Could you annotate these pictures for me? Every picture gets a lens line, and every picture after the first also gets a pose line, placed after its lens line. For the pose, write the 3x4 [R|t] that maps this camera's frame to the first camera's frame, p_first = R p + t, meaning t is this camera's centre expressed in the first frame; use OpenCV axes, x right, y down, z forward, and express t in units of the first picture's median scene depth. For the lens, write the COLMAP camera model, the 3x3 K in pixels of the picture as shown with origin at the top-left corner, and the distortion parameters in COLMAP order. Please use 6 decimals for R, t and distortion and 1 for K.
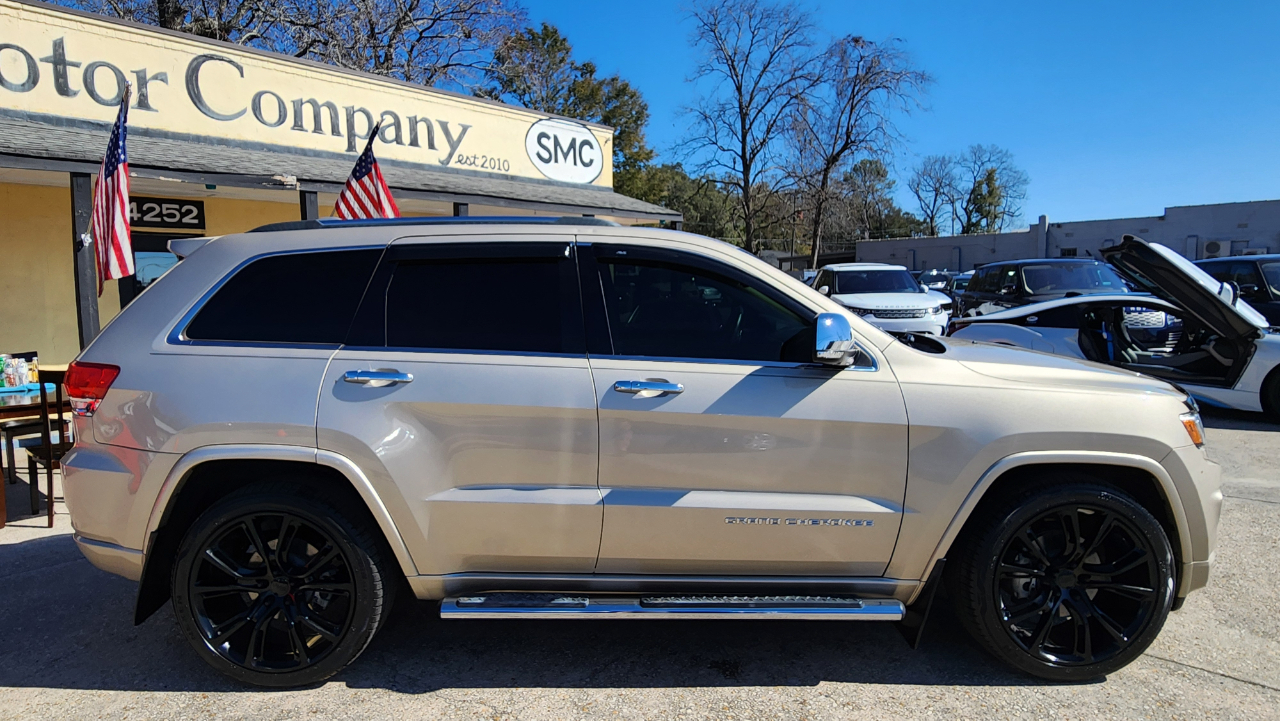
lens RADIAL K [[755.5, 0, 614.6], [0, 755.5, 363.9], [0, 0, 1]] dist [0.000945, -0.000020]
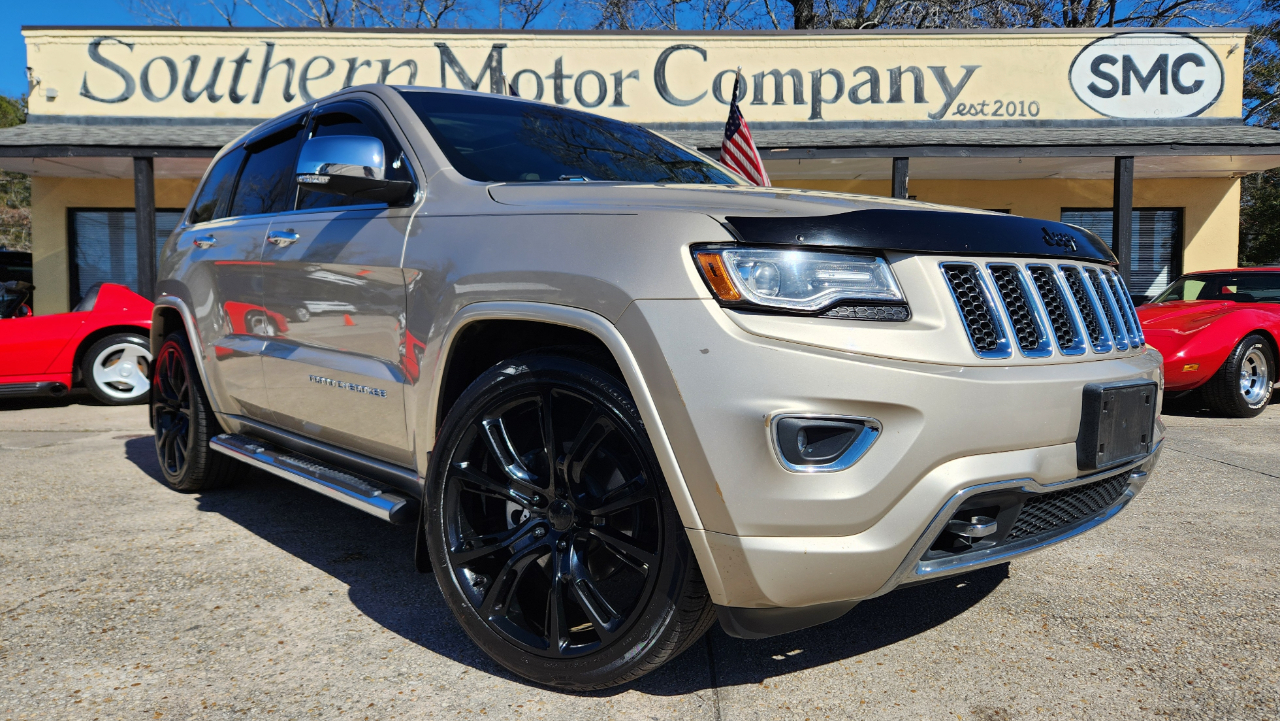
lens RADIAL K [[855.1, 0, 631.9], [0, 855.1, 359.0], [0, 0, 1]] dist [0.068599, -0.057986]
pose [[0.666825, 0.051823, -0.743410, 0.243152], [-0.086936, 0.996177, -0.008537, 0.032848], [0.740126, 0.070322, 0.668781, 0.119982]]
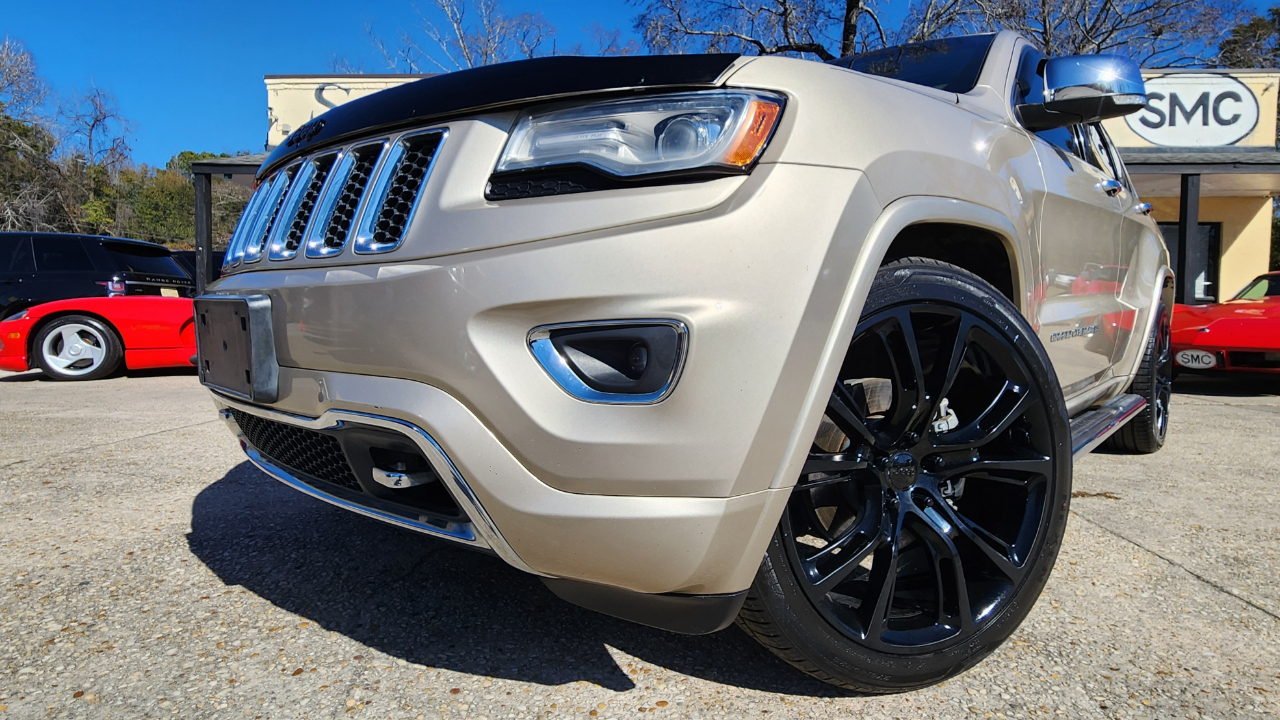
lens RADIAL K [[655.6, 0, 635.7], [0, 655.6, 352.8], [0, 0, 1]] dist [-0.000577, -0.000738]
pose [[0.622640, 0.061405, -0.780095, 0.138728], [-0.103148, 0.994658, -0.004034, 0.051102], [0.775680, 0.082977, 0.625648, 0.103153]]
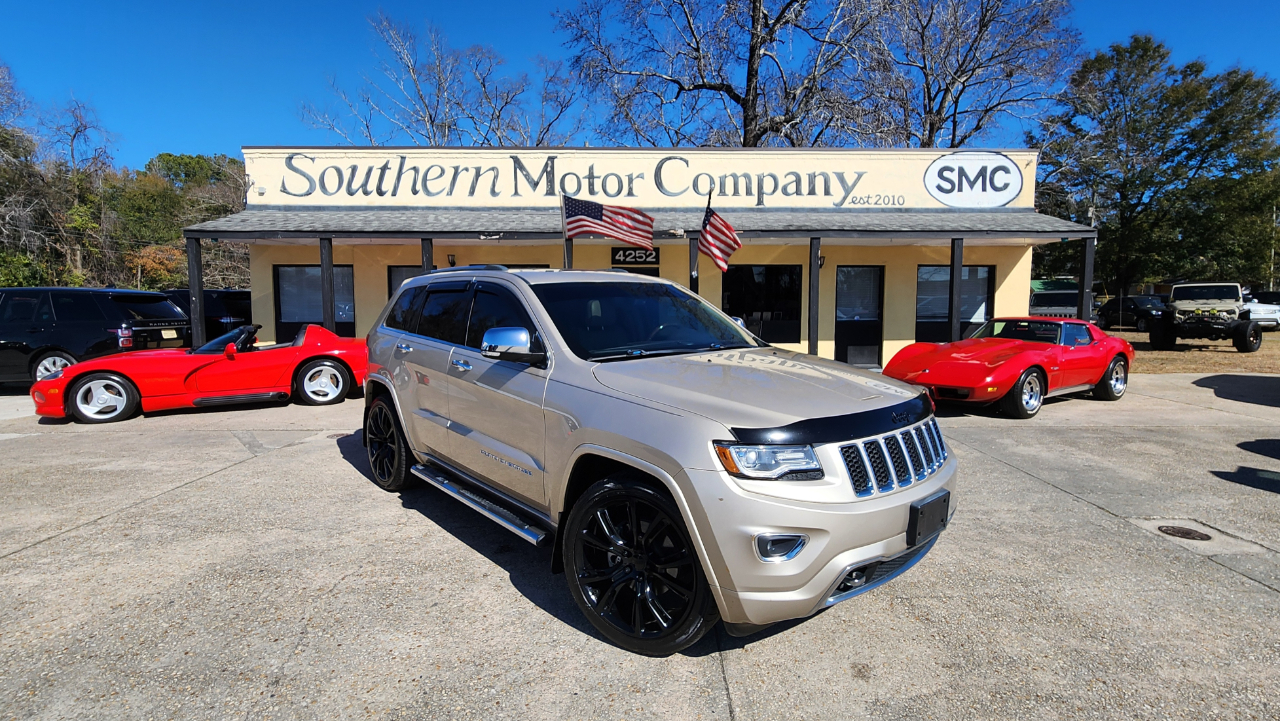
lens RADIAL K [[589.0, 0, 631.8], [0, 589.0, 351.8], [0, 0, 1]] dist [0.000209, 0.000124]
pose [[0.670090, 0.078060, -0.738164, 0.261796], [-0.087293, 0.995842, 0.026066, -0.013370], [0.737129, 0.046971, 0.674117, 0.077046]]
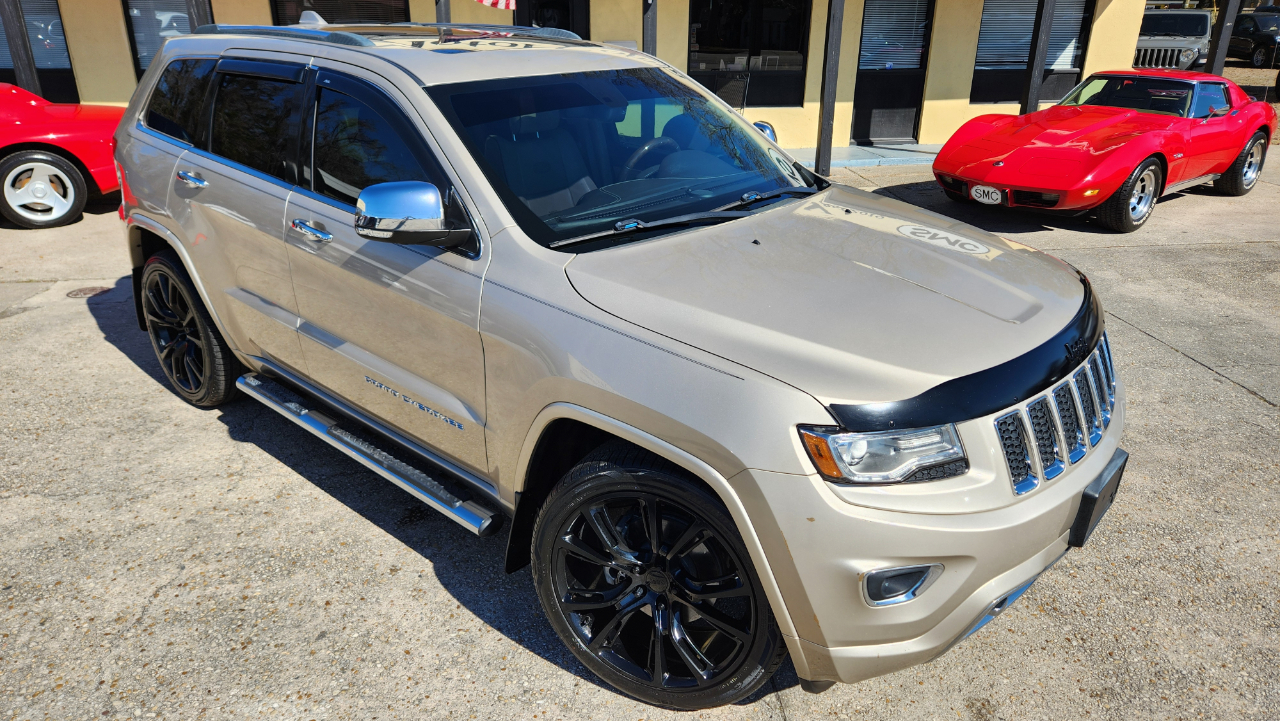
lens RADIAL K [[836.4, 0, 638.2], [0, 836.4, 344.7], [0, 0, 1]] dist [0.058057, -0.039087]
pose [[0.757116, 0.261464, -0.598676, 0.216183], [-0.087731, 0.948806, 0.303430, -0.039770], [0.647363, -0.177209, 0.741295, 0.087661]]
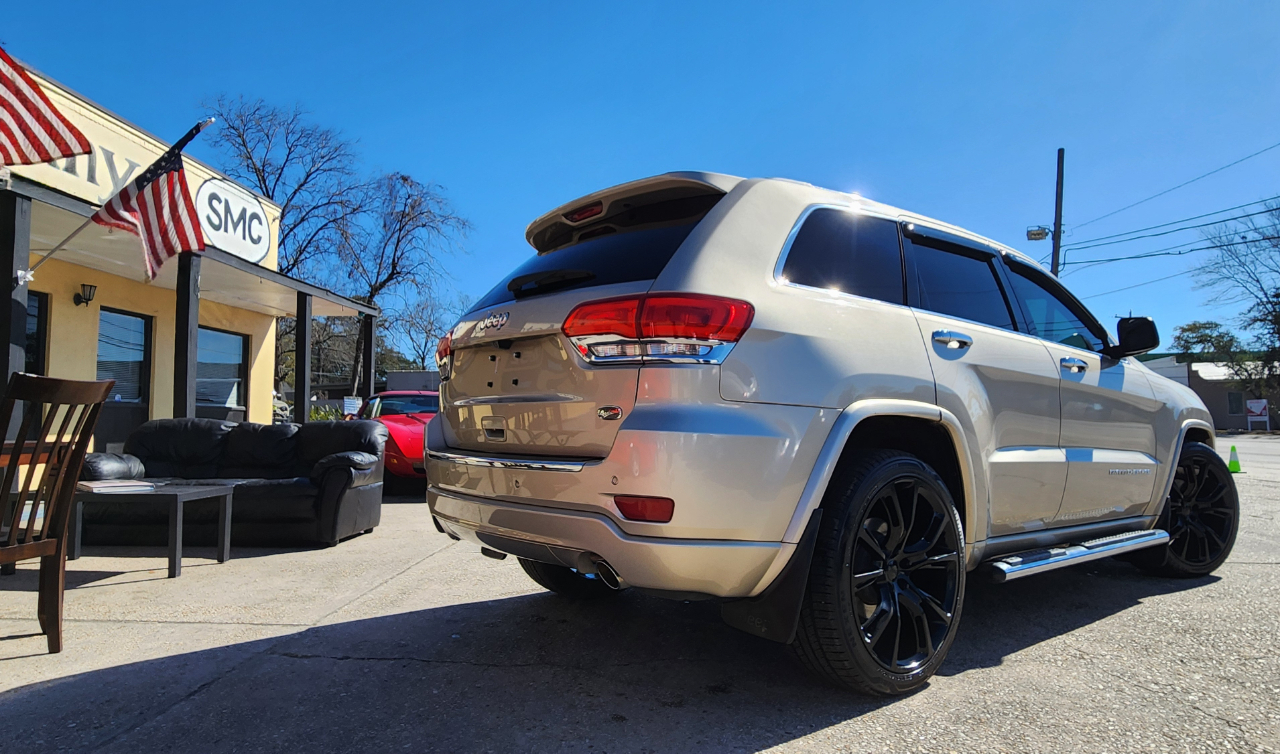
lens RADIAL K [[765.3, 0, 640.0], [0, 765.3, 377.0], [0, 0, 1]] dist [0.001467, -0.000094]
pose [[0.764641, 0.047826, 0.642679, -0.267681], [0.060214, 0.987578, -0.145132, 0.040035], [-0.641637, 0.149672, 0.752263, 0.105478]]
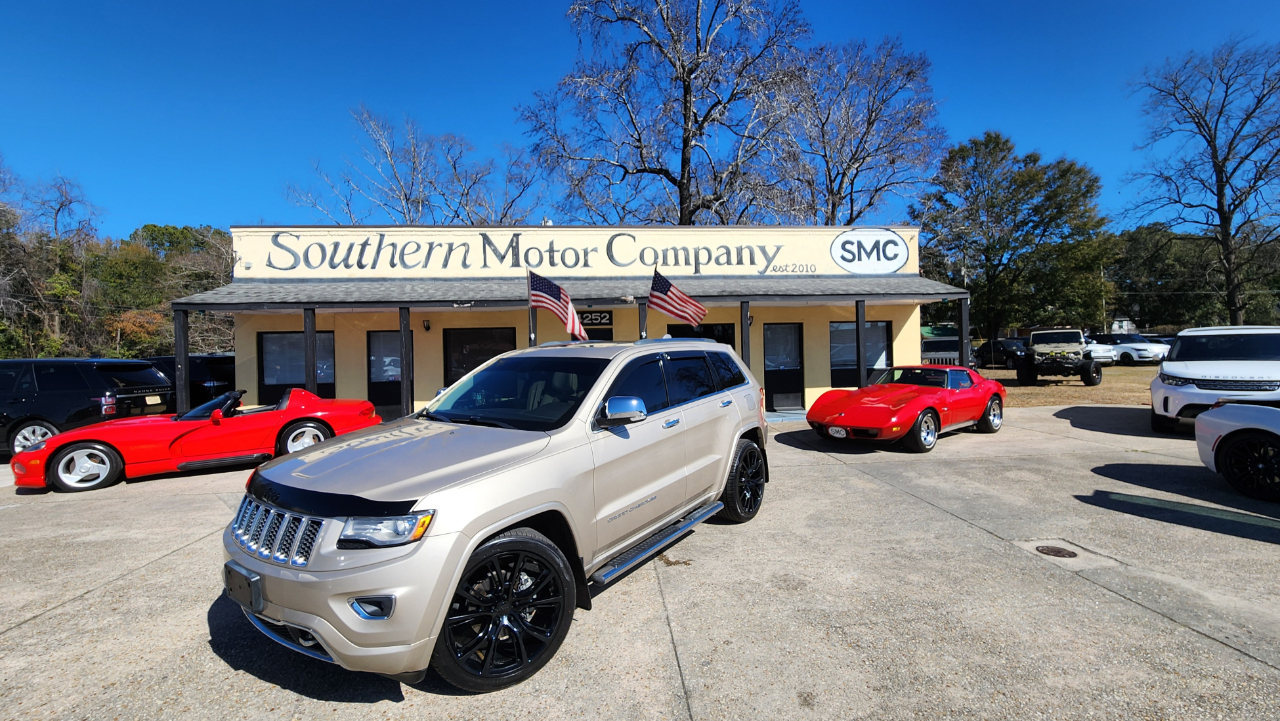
lens RADIAL K [[521.3, 0, 630.8], [0, 521.3, 354.7], [0, 0, 1]] dist [0.001612, -0.000612]
pose [[0.730481, 0.005198, -0.682913, 0.263518], [-0.059963, 0.996597, -0.056554, -0.024953], [0.680295, 0.082261, 0.728307, 0.067876]]
